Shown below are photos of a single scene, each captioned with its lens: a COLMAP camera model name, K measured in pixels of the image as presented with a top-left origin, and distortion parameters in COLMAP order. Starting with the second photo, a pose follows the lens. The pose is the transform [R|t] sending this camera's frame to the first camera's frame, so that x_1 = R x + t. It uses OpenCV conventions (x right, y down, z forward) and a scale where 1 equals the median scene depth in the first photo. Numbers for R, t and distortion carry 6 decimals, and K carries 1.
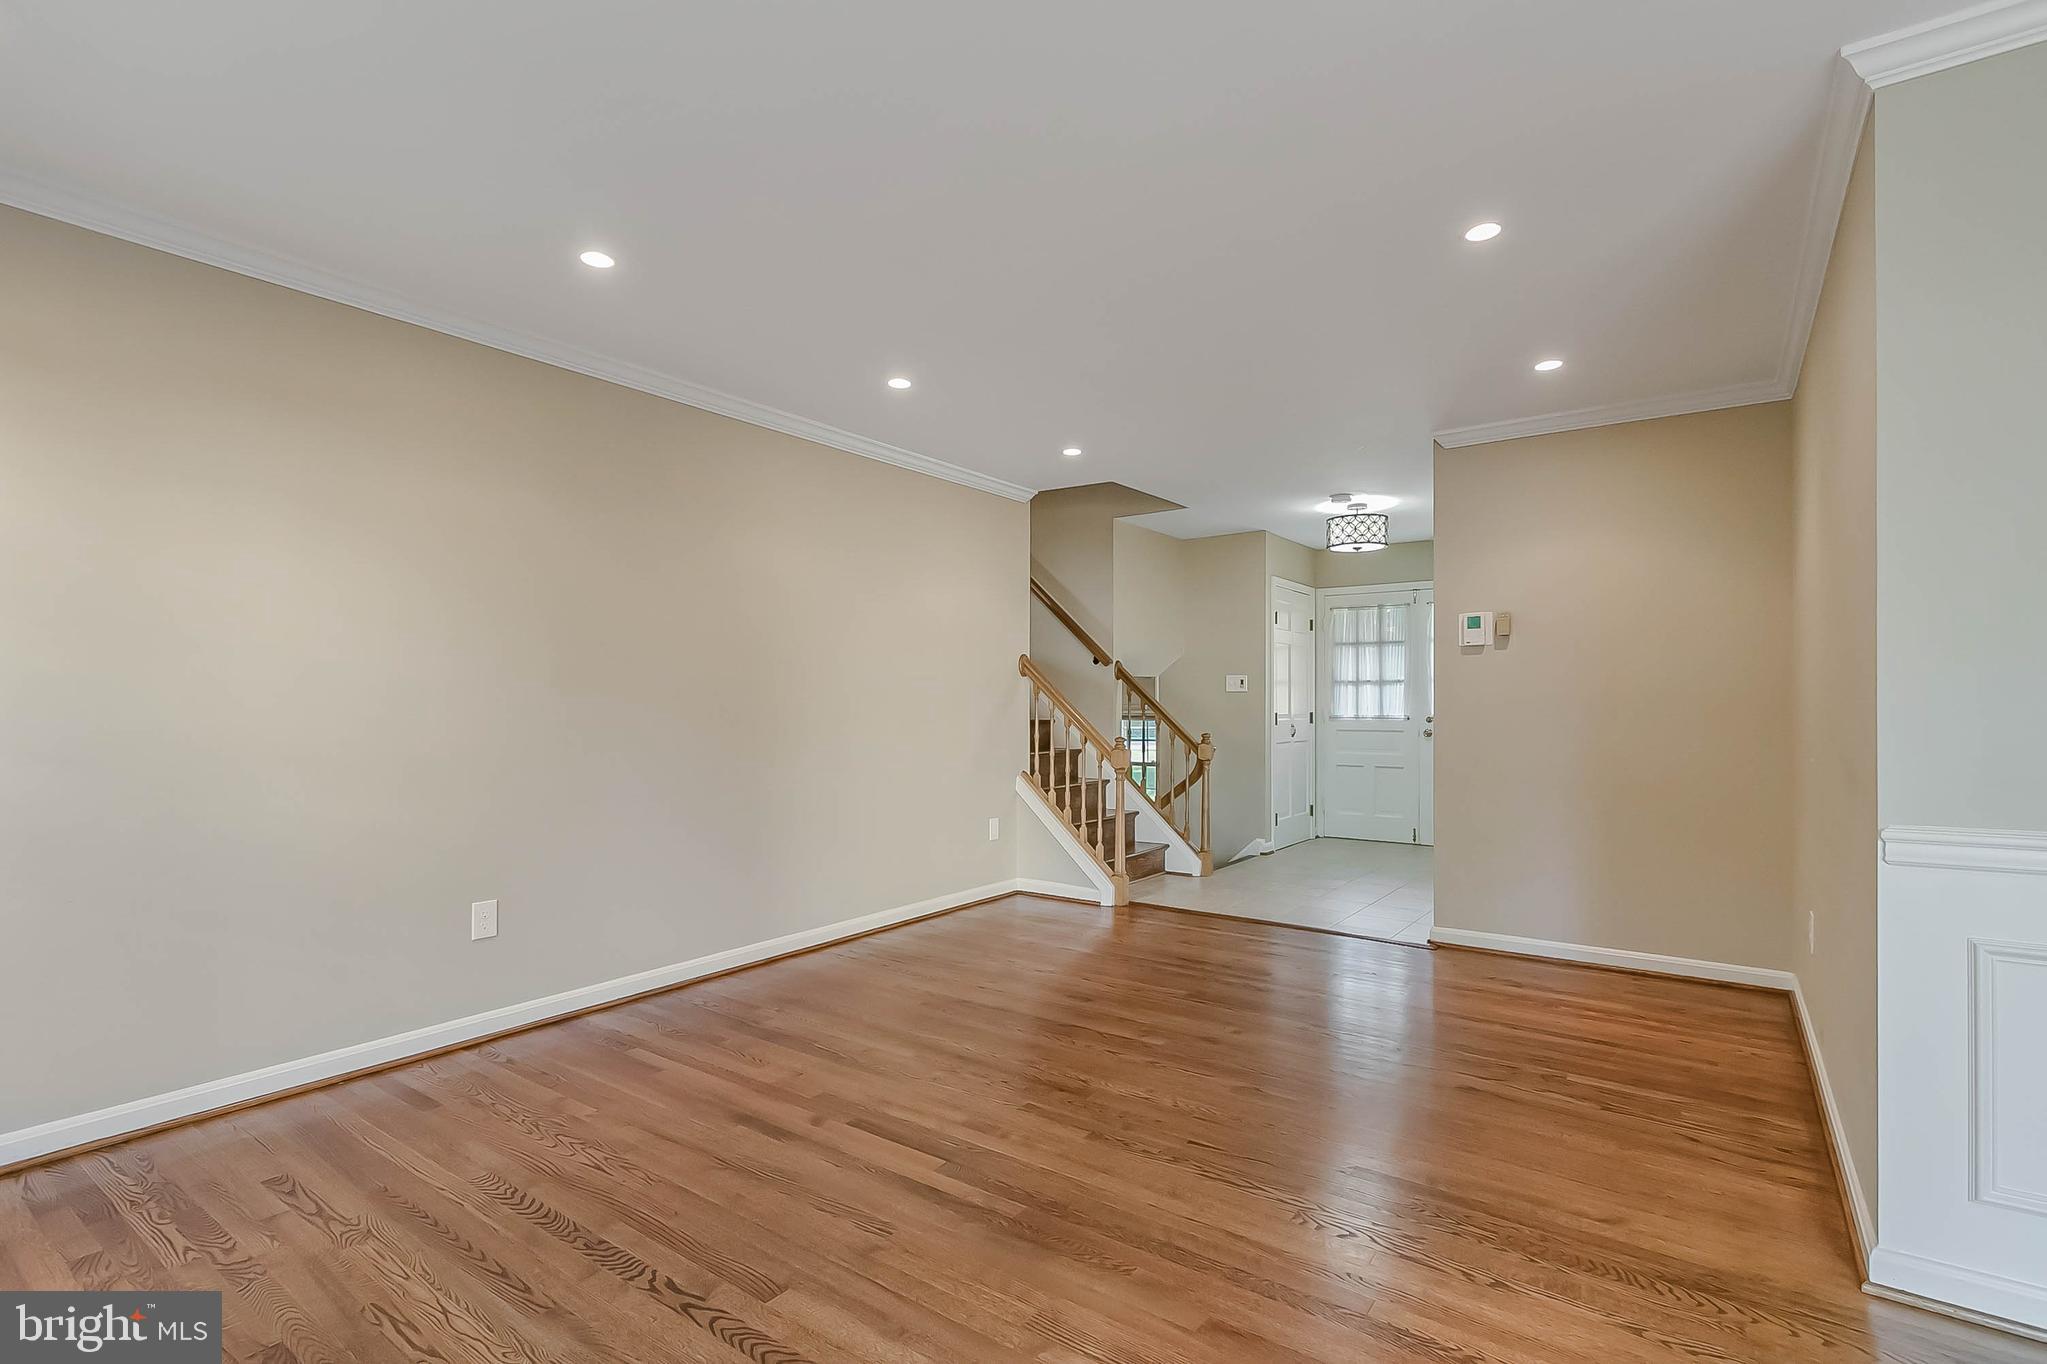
lens RADIAL K [[958.1, 0, 1039.2], [0, 958.1, 680.7], [0, 0, 1]] dist [0.005308, -0.001479]
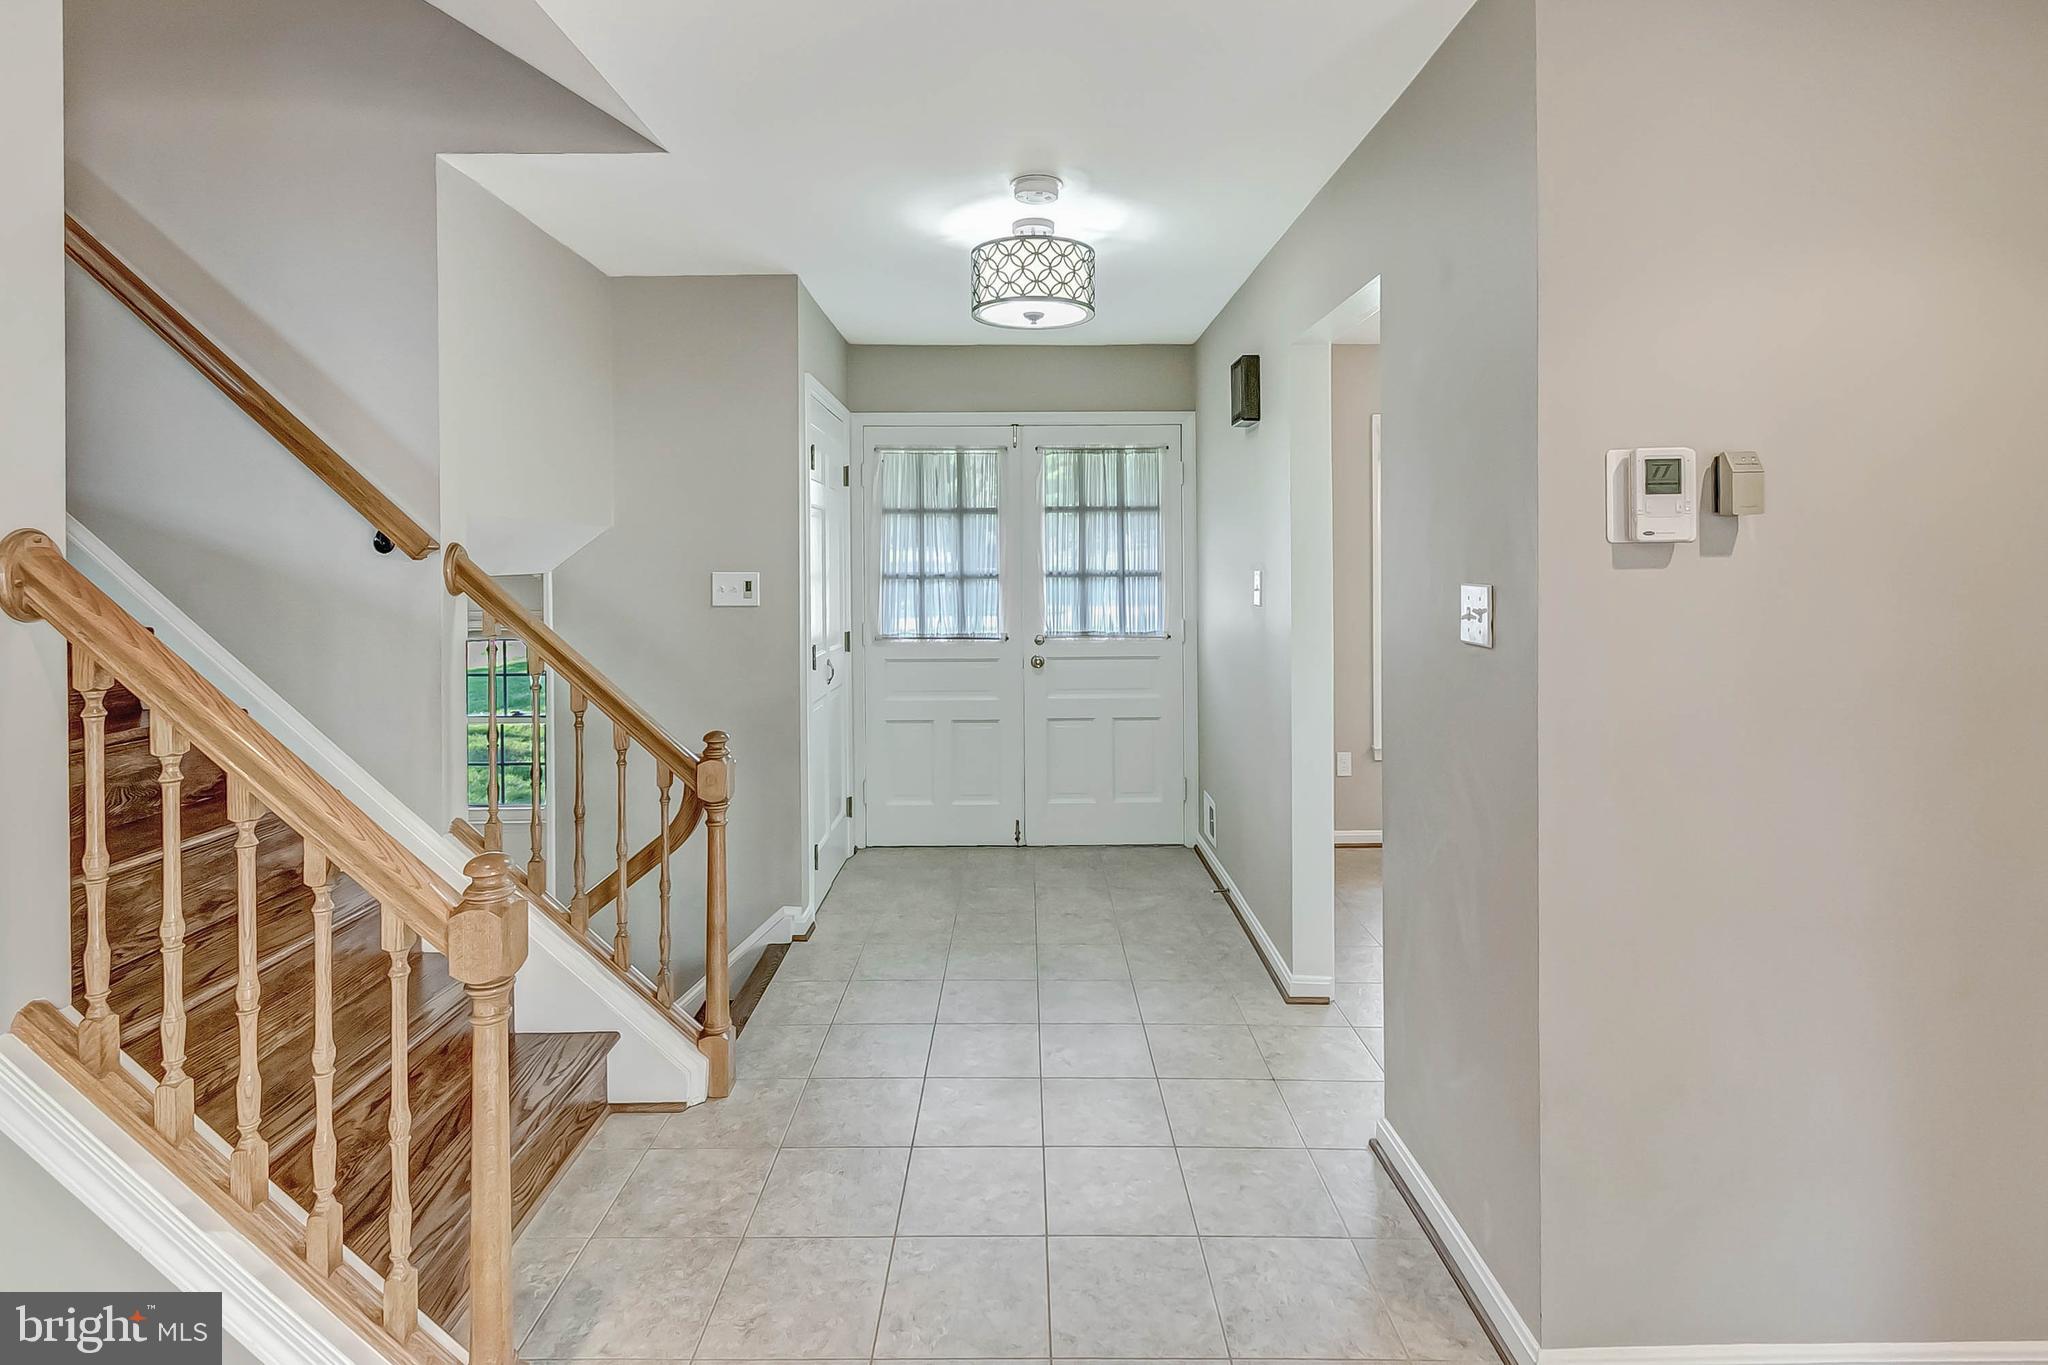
lens RADIAL K [[971.4, 0, 984.2], [0, 971.4, 623.0], [0, 0, 1]] dist [0.001863, -0.000010]
pose [[0.827067, -0.039303, 0.560728, 0.042179], [-0.009894, 0.996380, 0.084432, -0.025002], [-0.562016, -0.075378, 0.823684, 0.606030]]
